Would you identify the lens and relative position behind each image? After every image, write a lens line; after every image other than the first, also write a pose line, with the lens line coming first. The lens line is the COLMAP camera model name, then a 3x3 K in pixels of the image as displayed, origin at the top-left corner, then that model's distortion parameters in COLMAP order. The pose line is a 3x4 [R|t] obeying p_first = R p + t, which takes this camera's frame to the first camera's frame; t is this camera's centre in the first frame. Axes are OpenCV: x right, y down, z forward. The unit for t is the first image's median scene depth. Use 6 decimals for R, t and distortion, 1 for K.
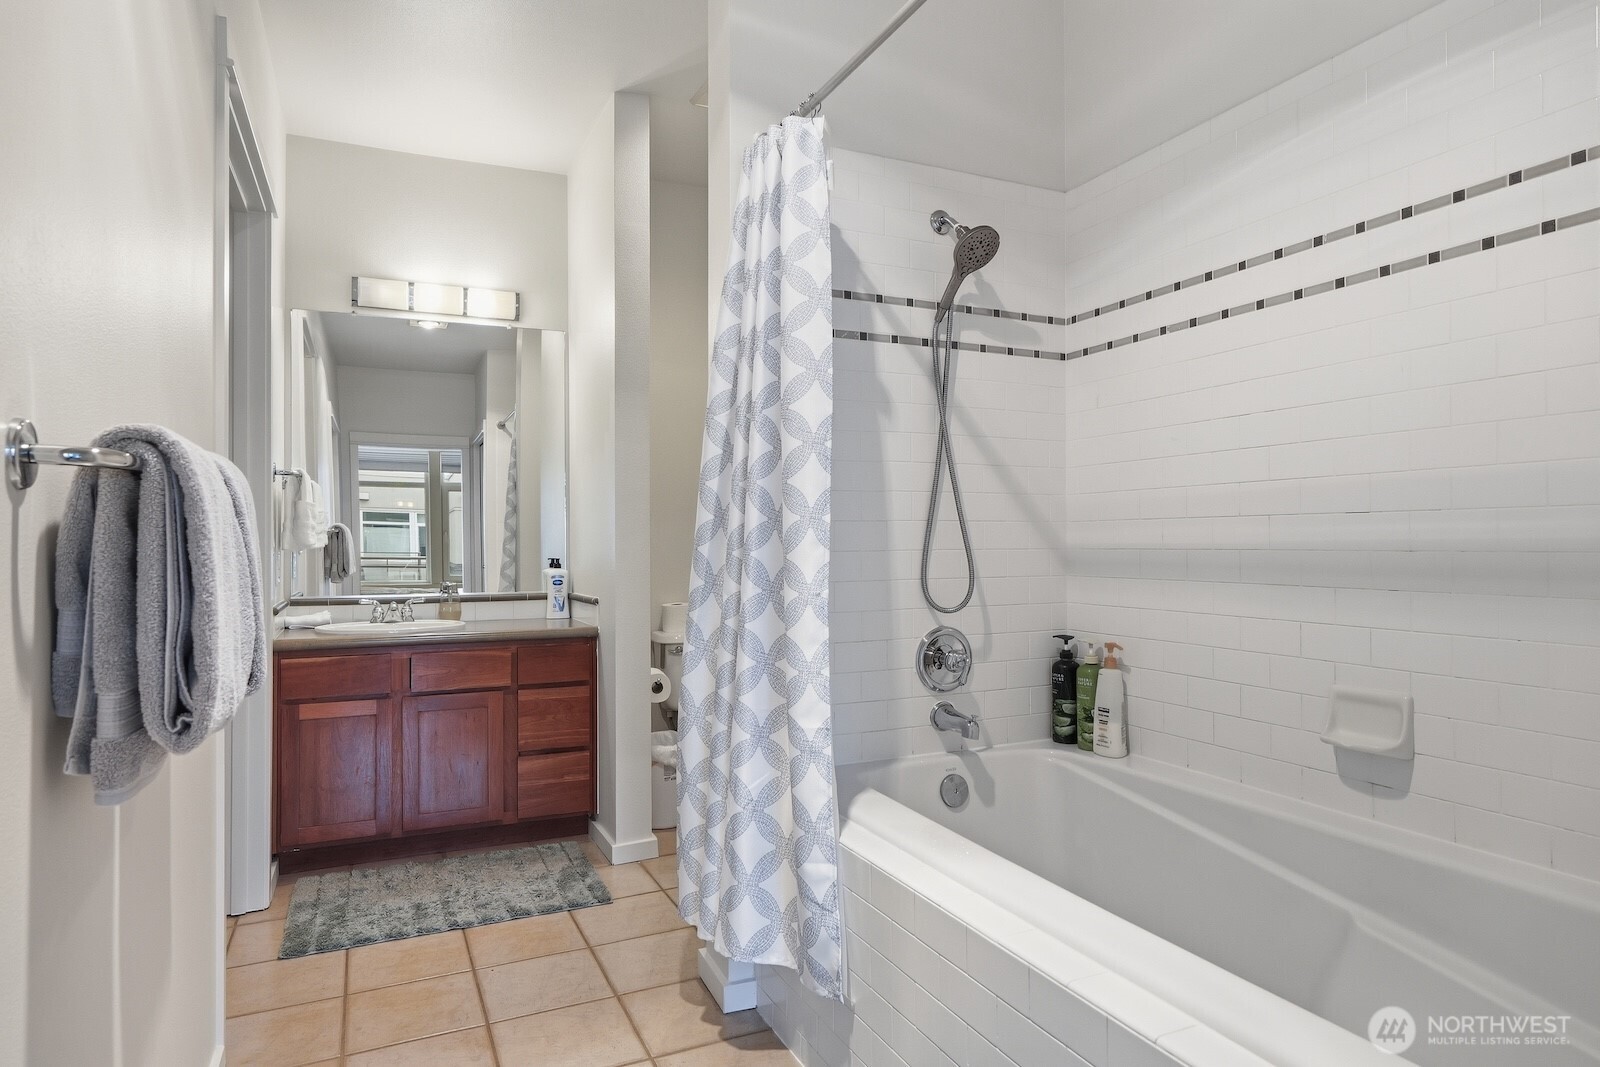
lens RADIAL K [[947.4, 0, 800.0], [0, 947.4, 533.5], [0, 0, 1]] dist [-0.001517, -0.000392]
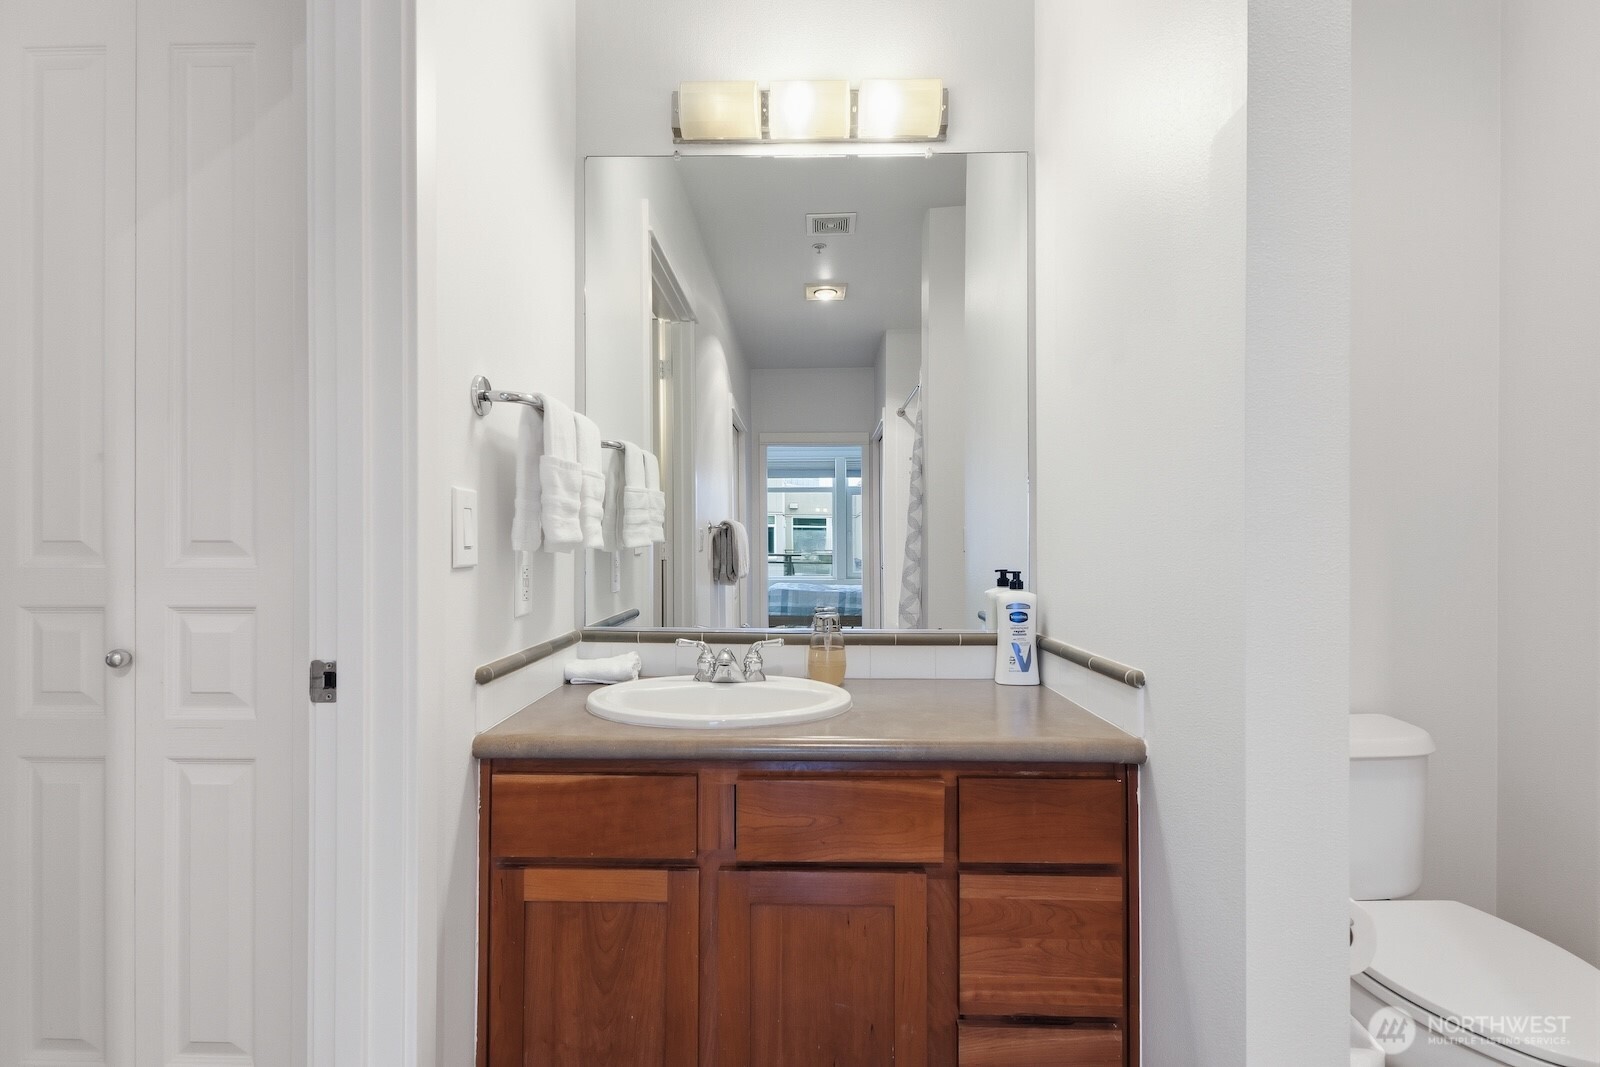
lens RADIAL K [[748.1, 0, 790.2], [0, 748.1, 544.2], [0, 0, 1]] dist [0.006087, 0.000494]
pose [[0.902872, 0.005728, -0.429871, -0.191532], [-0.000531, 0.999925, 0.012208, 0.006249], [0.429909, -0.010794, 0.902808, 0.569412]]
